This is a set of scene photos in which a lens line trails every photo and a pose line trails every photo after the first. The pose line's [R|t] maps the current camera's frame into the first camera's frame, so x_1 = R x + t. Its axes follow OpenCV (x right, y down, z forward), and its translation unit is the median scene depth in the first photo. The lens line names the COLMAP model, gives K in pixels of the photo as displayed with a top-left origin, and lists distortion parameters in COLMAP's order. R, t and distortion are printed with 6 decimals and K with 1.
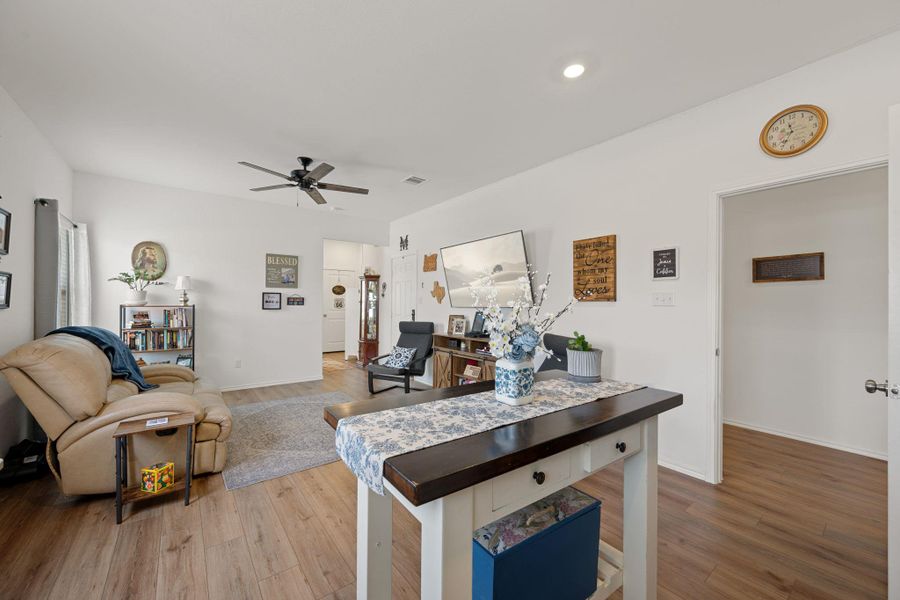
lens RADIAL K [[348.6, 0, 449.3], [0, 348.6, 300.7], [0, 0, 1]] dist [0.000378, 0.000866]
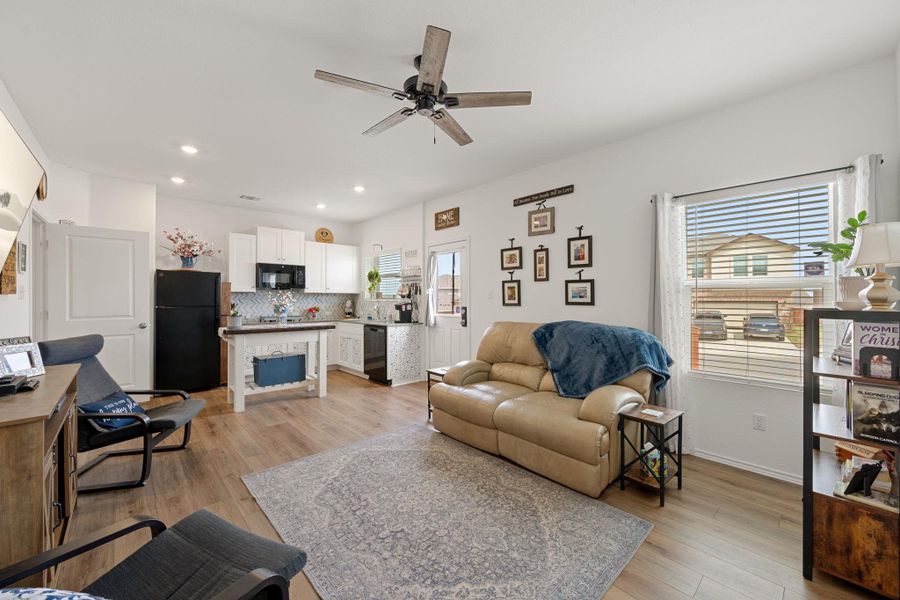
lens RADIAL K [[348.6, 0, 452.7], [0, 348.6, 297.5], [0, 0, 1]] dist [0.000378, 0.000866]
pose [[-0.994593, -0.004184, -0.103768, -0.368079], [-0.004102, 0.999991, -0.001004, 0.001015], [0.103771, -0.000573, -0.994601, 1.451287]]
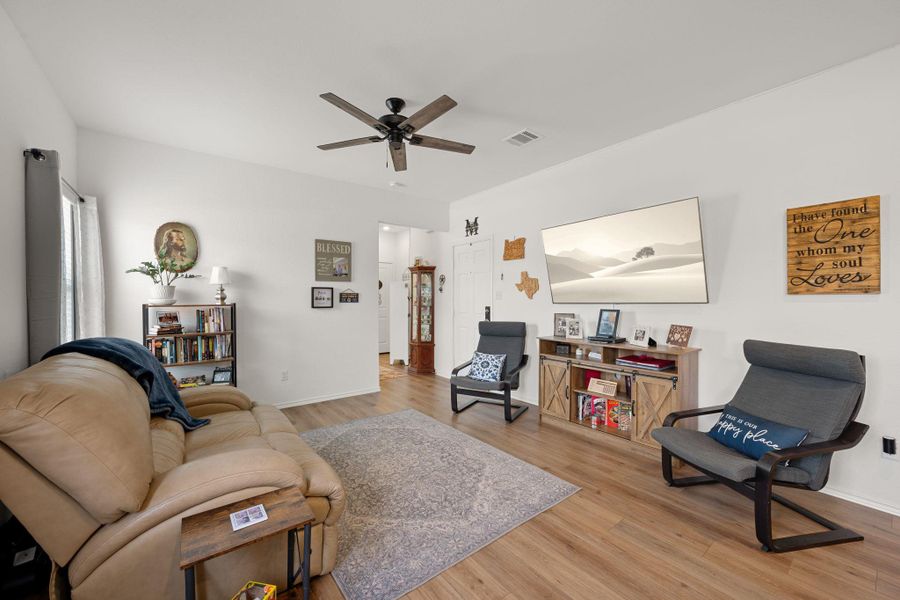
lens RADIAL K [[348.6, 0, 449.5], [0, 348.6, 301.3], [0, 0, 1]] dist [0.000378, 0.000866]
pose [[0.999966, -0.008176, -0.000975, -0.276505], [0.008190, 0.999854, 0.015023, -0.000360], [0.000852, -0.015031, 0.999887, 0.242634]]
